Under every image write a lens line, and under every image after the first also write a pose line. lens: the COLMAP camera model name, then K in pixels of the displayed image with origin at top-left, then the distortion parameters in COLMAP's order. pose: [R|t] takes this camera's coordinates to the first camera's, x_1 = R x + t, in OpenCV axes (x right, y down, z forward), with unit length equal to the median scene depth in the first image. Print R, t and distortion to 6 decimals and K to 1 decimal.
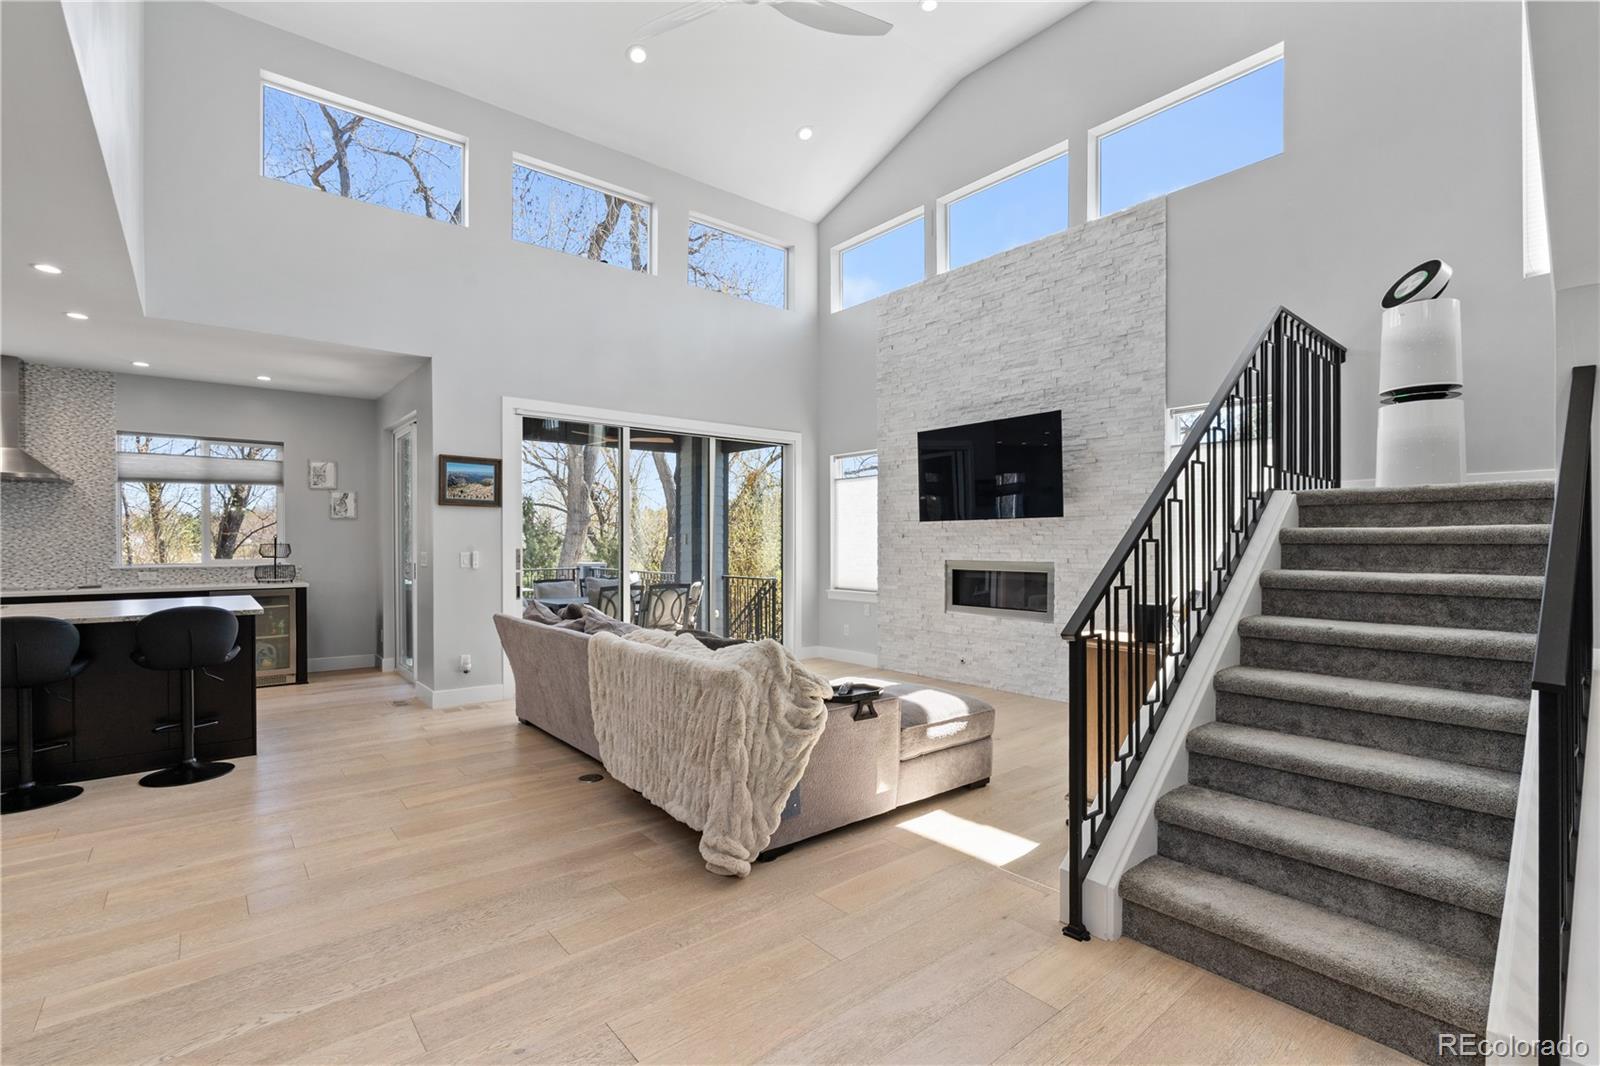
lens RADIAL K [[728.0, 0, 798.9], [0, 728.0, 538.7], [0, 0, 1]] dist [-0.000019, 0.000001]
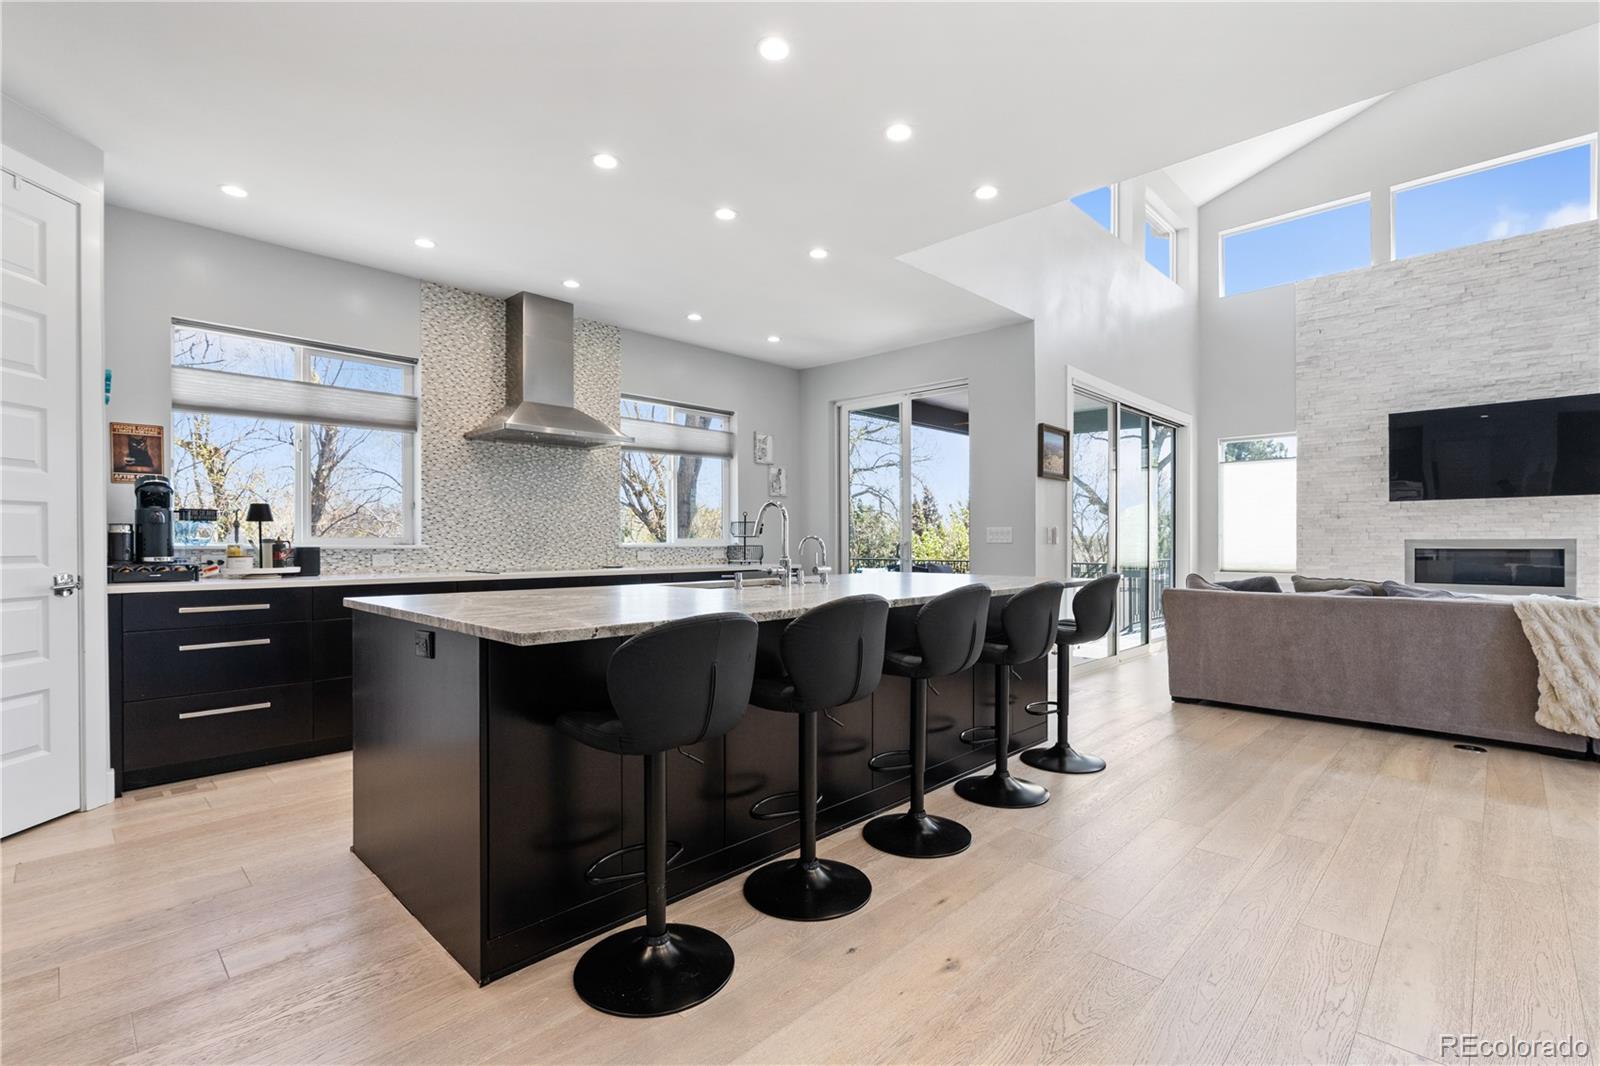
lens RADIAL K [[725.0, 0, 807.9], [0, 725.0, 543.1], [0, 0, 1]] dist [-0.001649, 0.000228]
pose [[0.993290, -0.000472, 0.115653, -0.801136], [-0.000206, 0.999983, 0.005858, 0.030766], [-0.115654, -0.005843, 0.993272, 0.089039]]
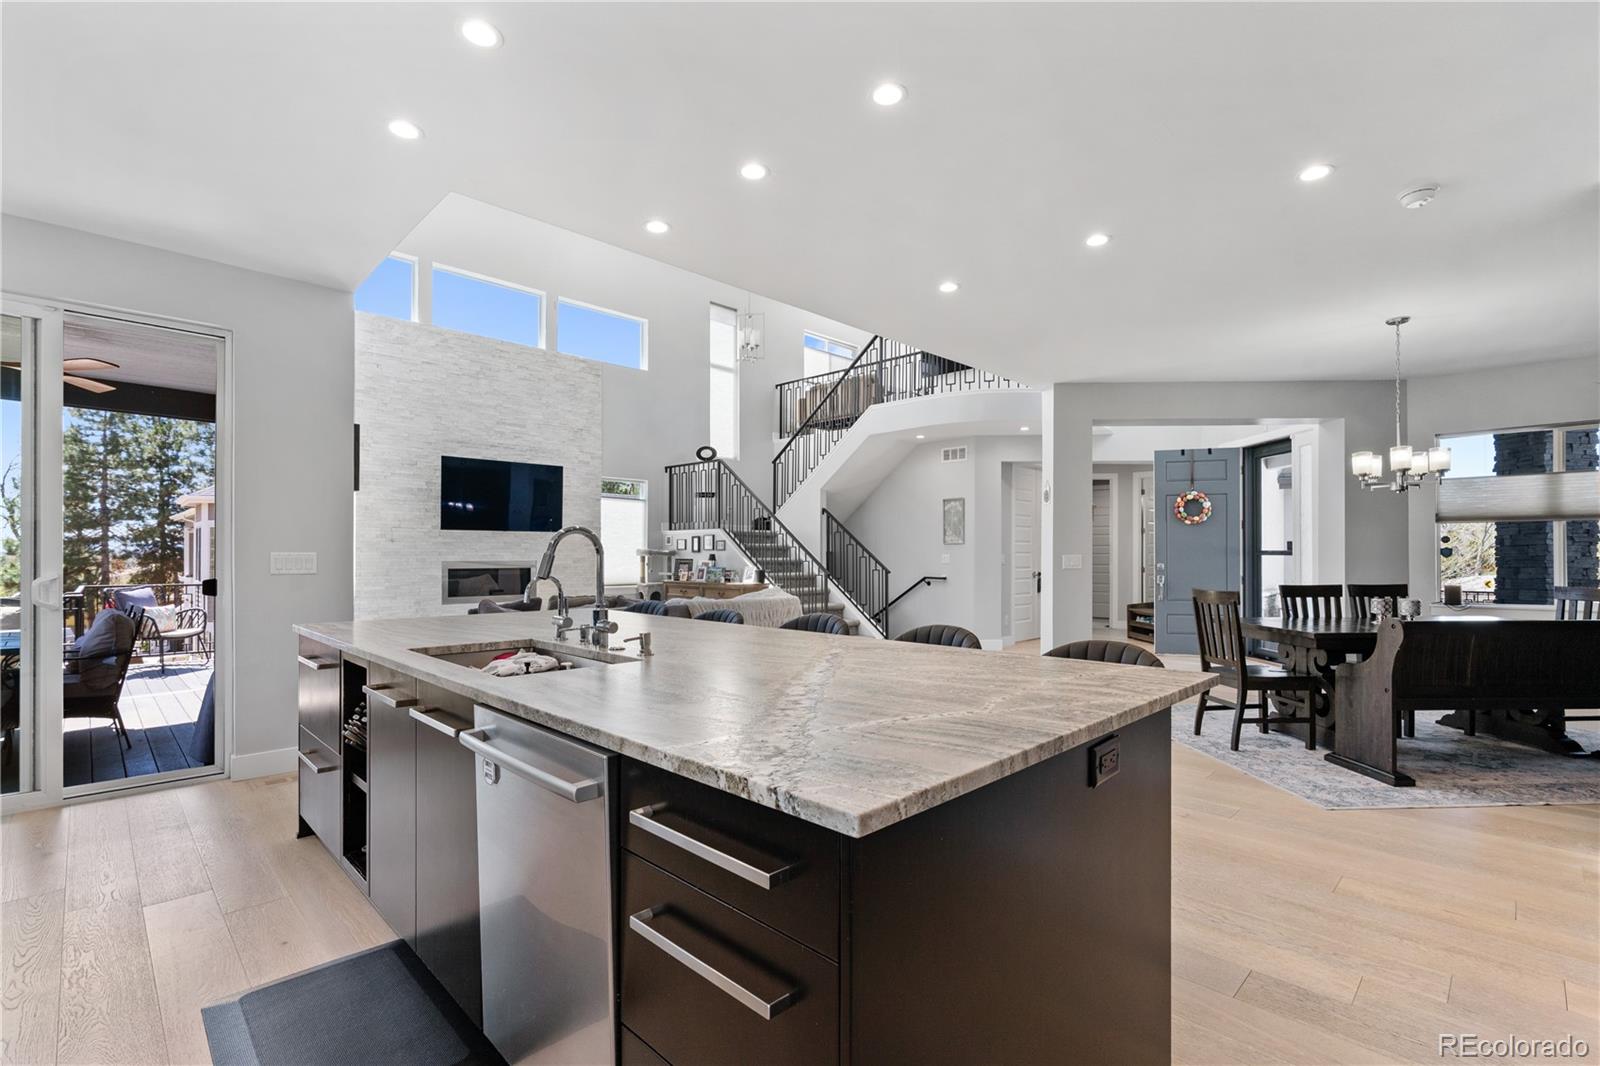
lens RADIAL K [[733.5, 0, 792.7], [0, 733.5, 552.1], [0, 0, 1]] dist [-0.002379, -0.000146]
pose [[-0.080301, 0.003577, 0.996764, -1.149652], [-0.005733, 0.999975, -0.004051, 0.016269], [-0.996754, -0.006040, -0.080278, 0.541827]]
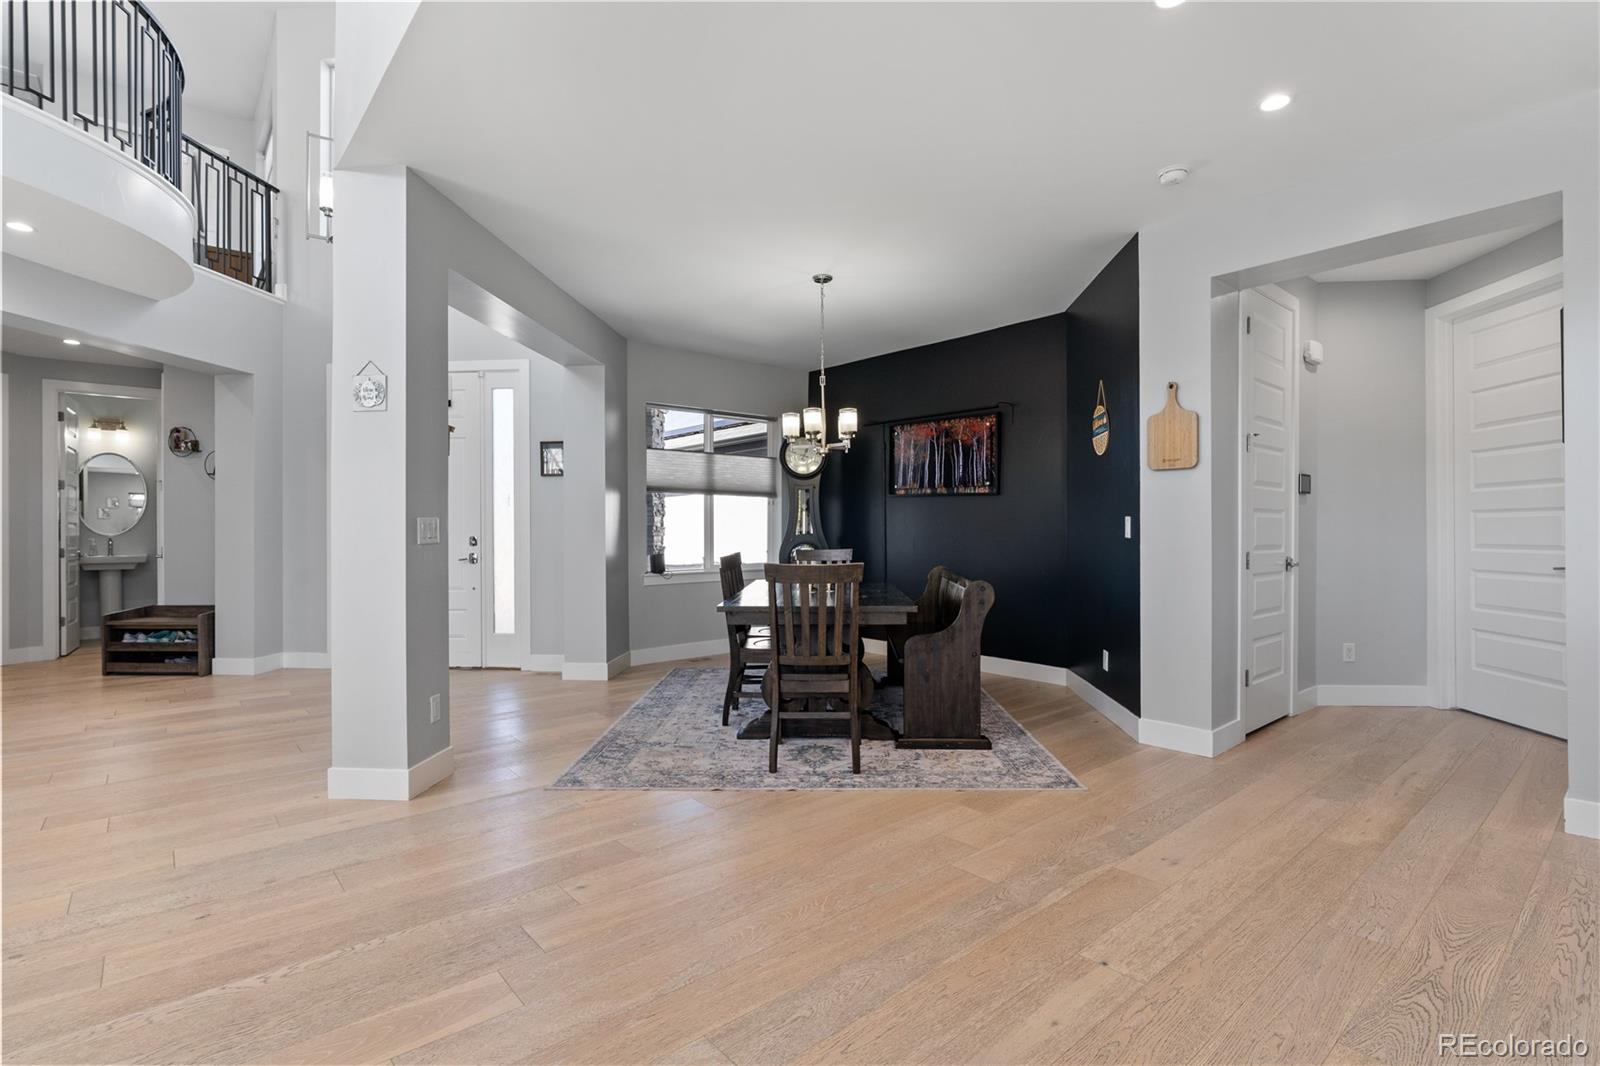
lens RADIAL K [[764.4, 0, 800.0], [0, 764.4, 533.0], [0, 0, 1]] dist [-0.000632, 0.000402]
pose [[-0.999809, 0.005274, -0.018833, -0.439450], [0.005342, 0.999979, -0.003551, 0.027416], [0.018813, -0.003651, -0.999816, 0.621717]]
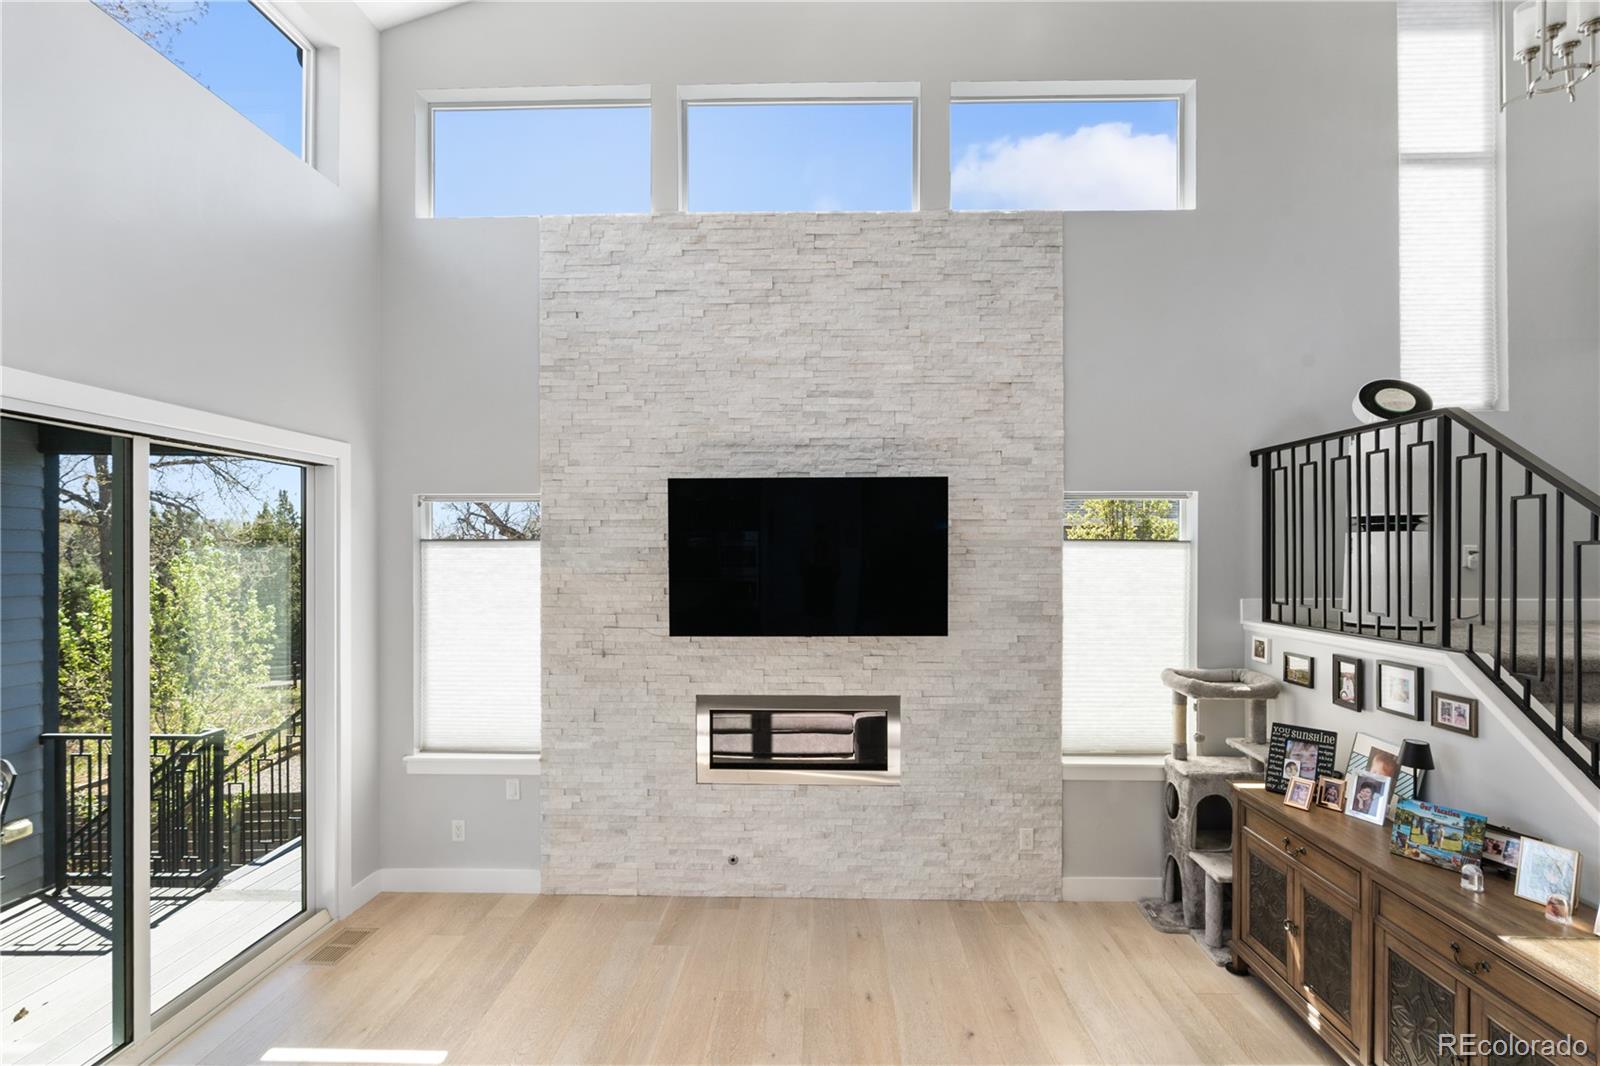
lens RADIAL K [[724.9, 0, 805.1], [0, 724.9, 550.4], [0, 0, 1]] dist [-0.008347, 0.000696]
pose [[0.657053, 0.001364, 0.753843, -0.200357], [-0.003111, 0.999995, 0.000902, -0.095649], [-0.753838, -0.002938, 0.657054, 0.577992]]
